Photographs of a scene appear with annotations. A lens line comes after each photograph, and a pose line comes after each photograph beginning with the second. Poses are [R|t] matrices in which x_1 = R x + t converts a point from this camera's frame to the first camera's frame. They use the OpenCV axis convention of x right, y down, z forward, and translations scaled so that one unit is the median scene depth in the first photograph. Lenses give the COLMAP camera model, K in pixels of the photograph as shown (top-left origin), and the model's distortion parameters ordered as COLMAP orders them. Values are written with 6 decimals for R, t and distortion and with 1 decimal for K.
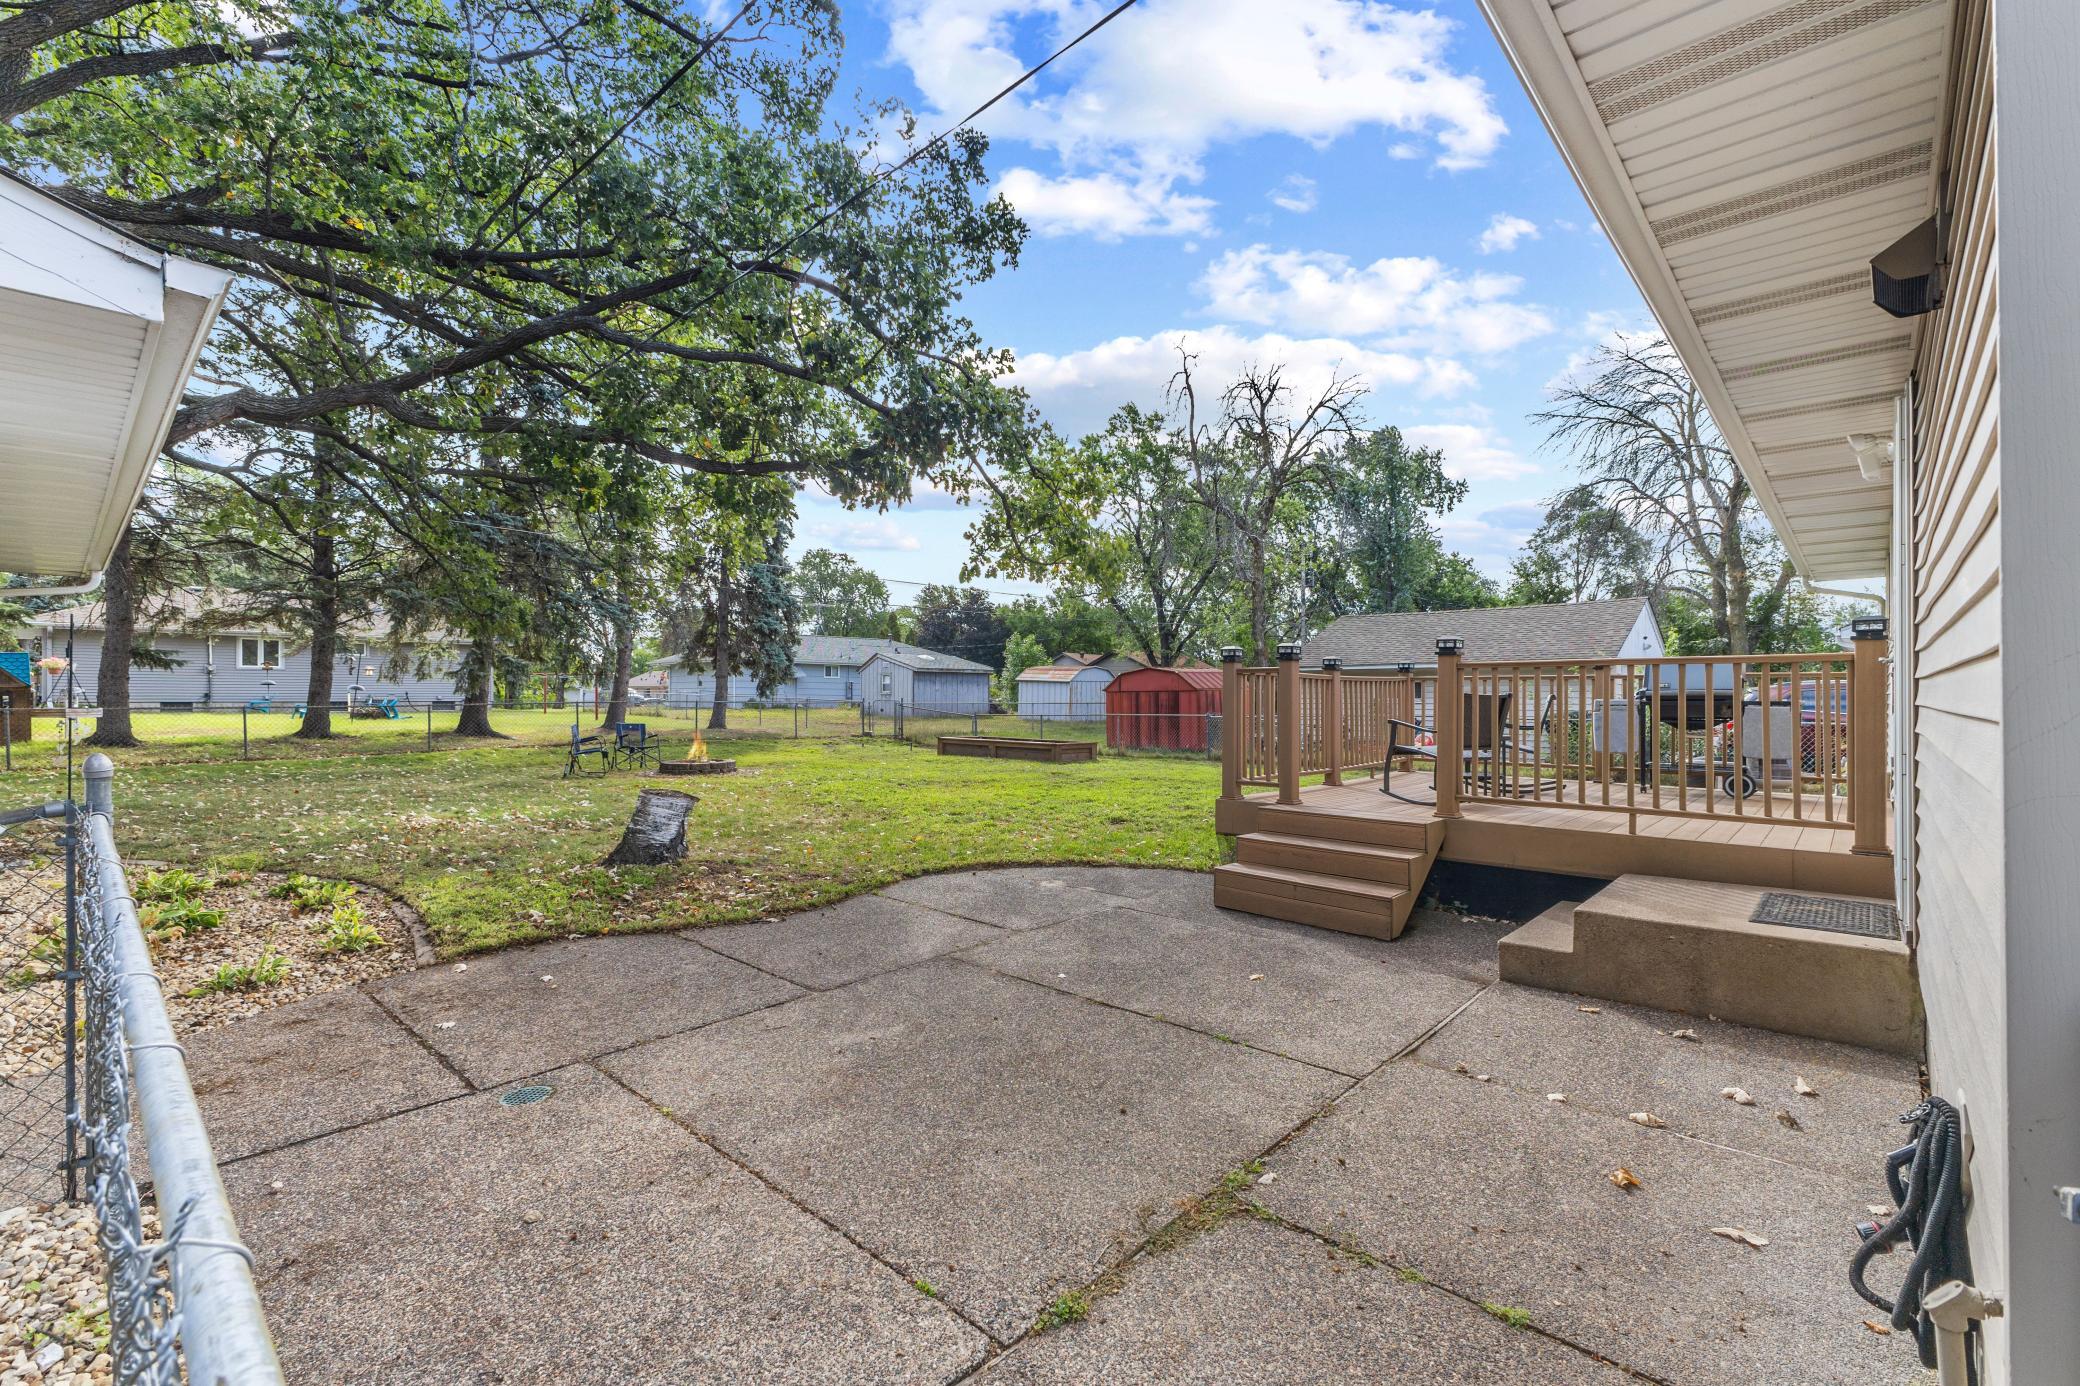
lens RADIAL K [[903.2, 0, 1038.0], [0, 903.2, 689.7], [0, 0, 1]] dist [0.001581, -0.000316]
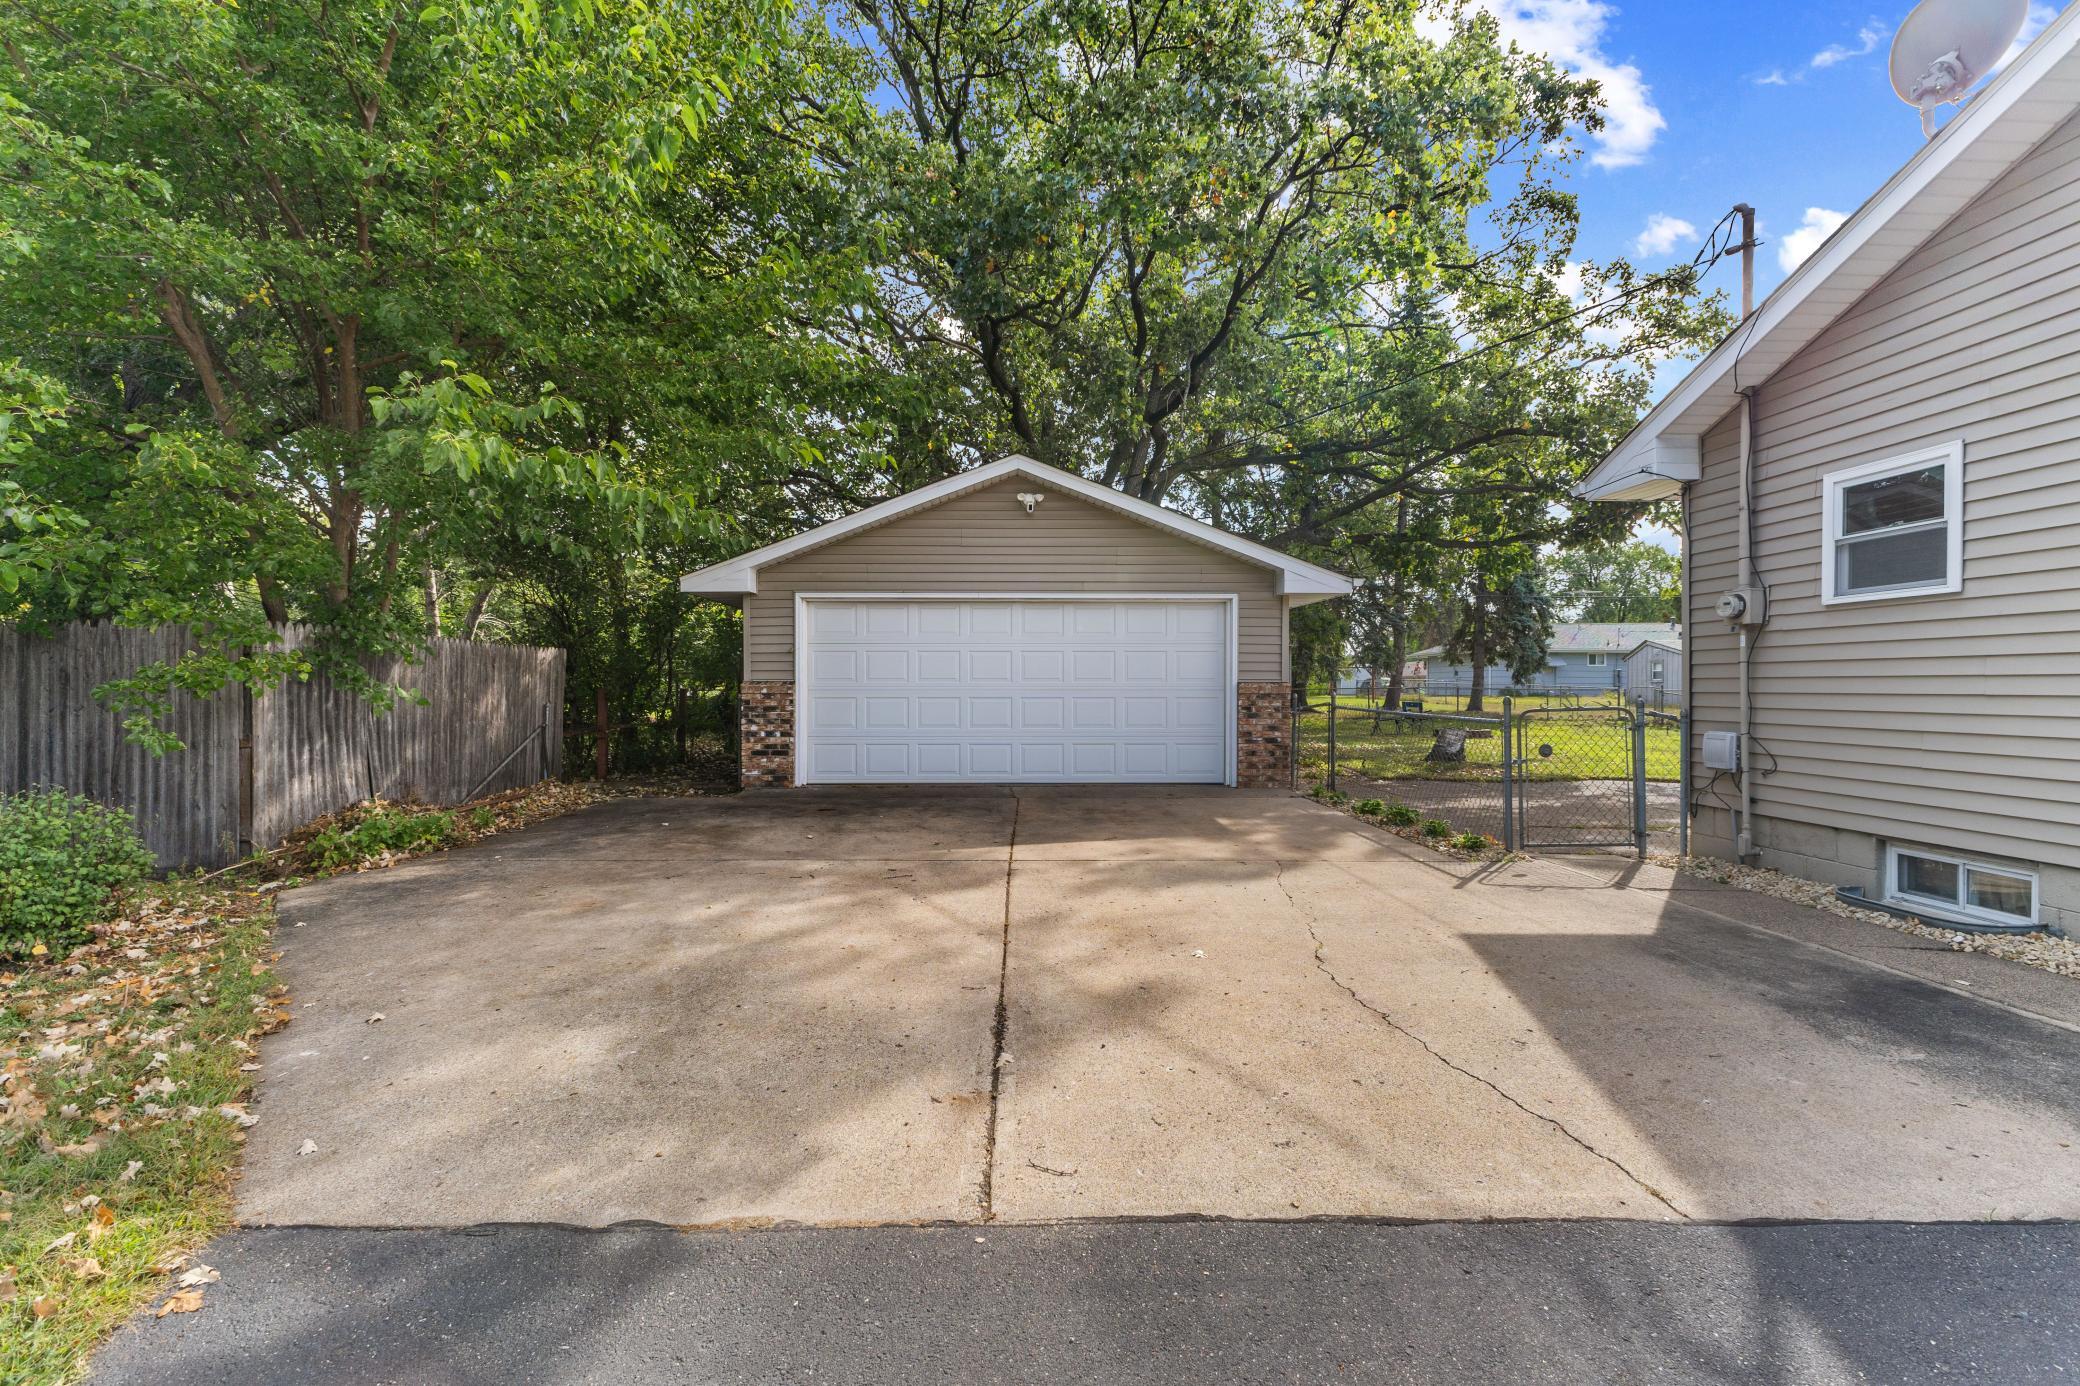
lens RADIAL K [[845.5, 0, 1033.6], [0, 845.5, 685.0], [0, 0, 1]] dist [0.000856, -0.000023]
pose [[0.682813, -0.000286, -0.730593, 0.056858], [0.005193, 0.999977, 0.004463, 0.001007], [0.730574, -0.006841, 0.682799, -0.170204]]
